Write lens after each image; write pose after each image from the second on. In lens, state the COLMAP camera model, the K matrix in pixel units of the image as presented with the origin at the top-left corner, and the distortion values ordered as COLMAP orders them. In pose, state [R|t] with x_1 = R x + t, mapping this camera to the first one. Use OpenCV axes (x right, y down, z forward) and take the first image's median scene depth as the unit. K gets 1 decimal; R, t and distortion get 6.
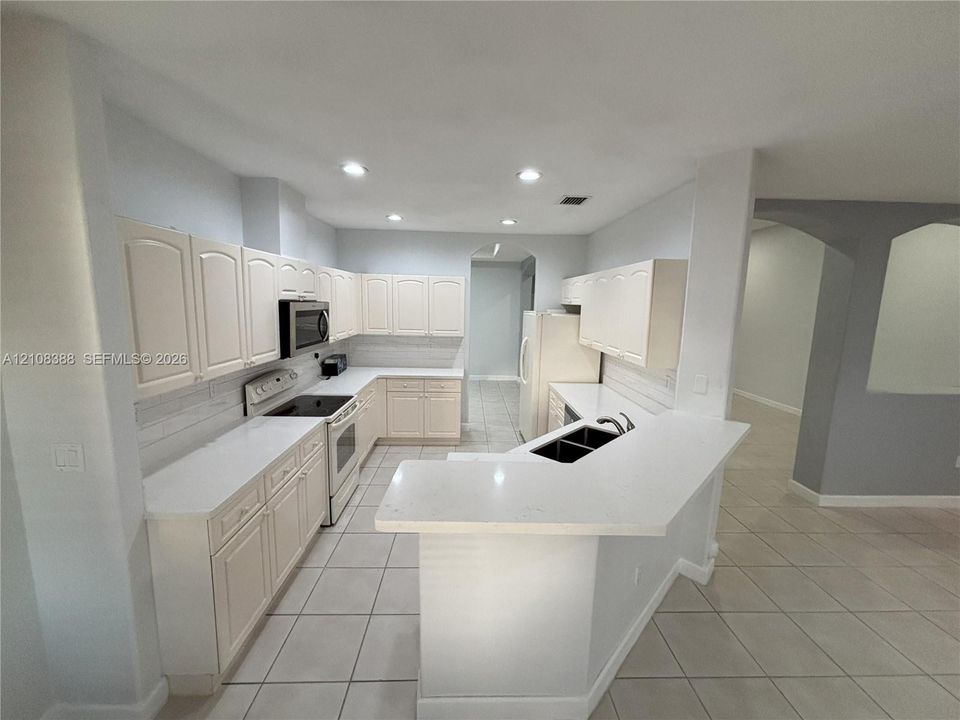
lens RADIAL K [[388.1, 0, 480.0], [0, 388.1, 360.0], [0, 0, 1]] dist [-0.000480, 0.000009]
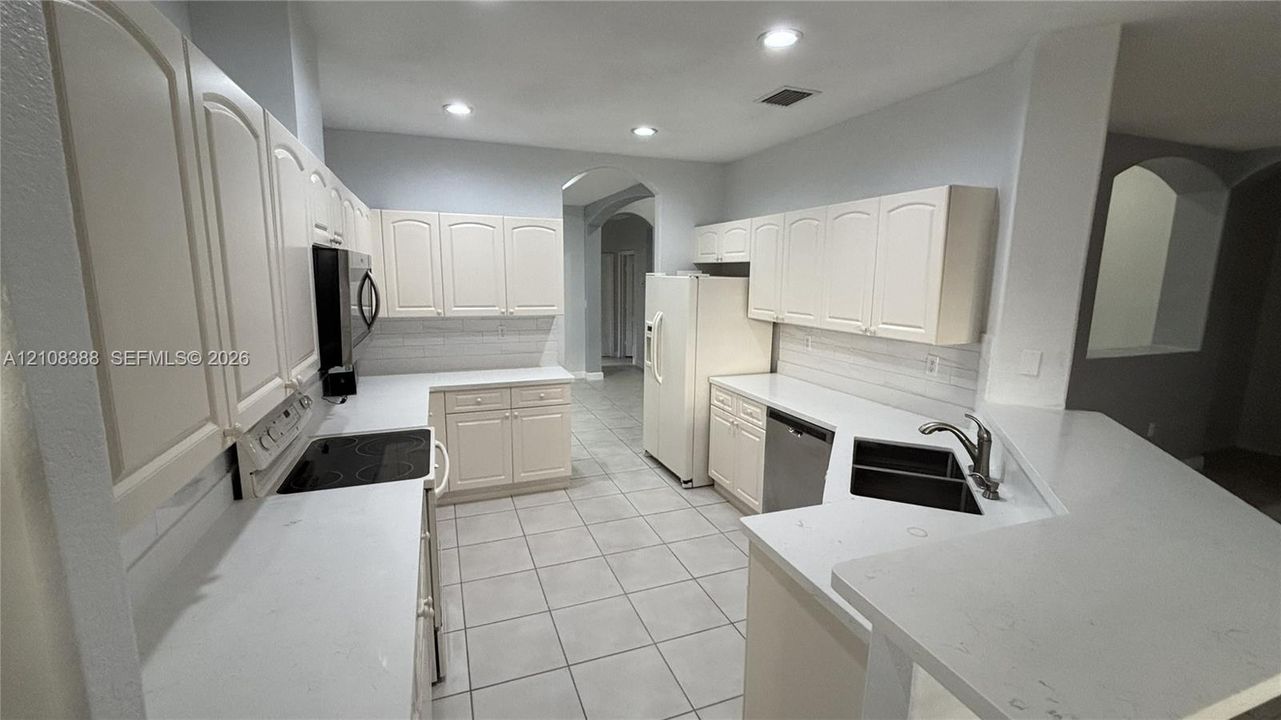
lens RADIAL K [[518.6, 0, 638.3], [0, 518.6, 362.3], [0, 0, 1]] dist [-0.001638, -0.000105]
pose [[0.945303, -0.066525, 0.319339, -0.210629], [0.058200, 0.997672, 0.035552, -0.006959], [-0.320960, -0.015021, 0.946973, 0.171098]]
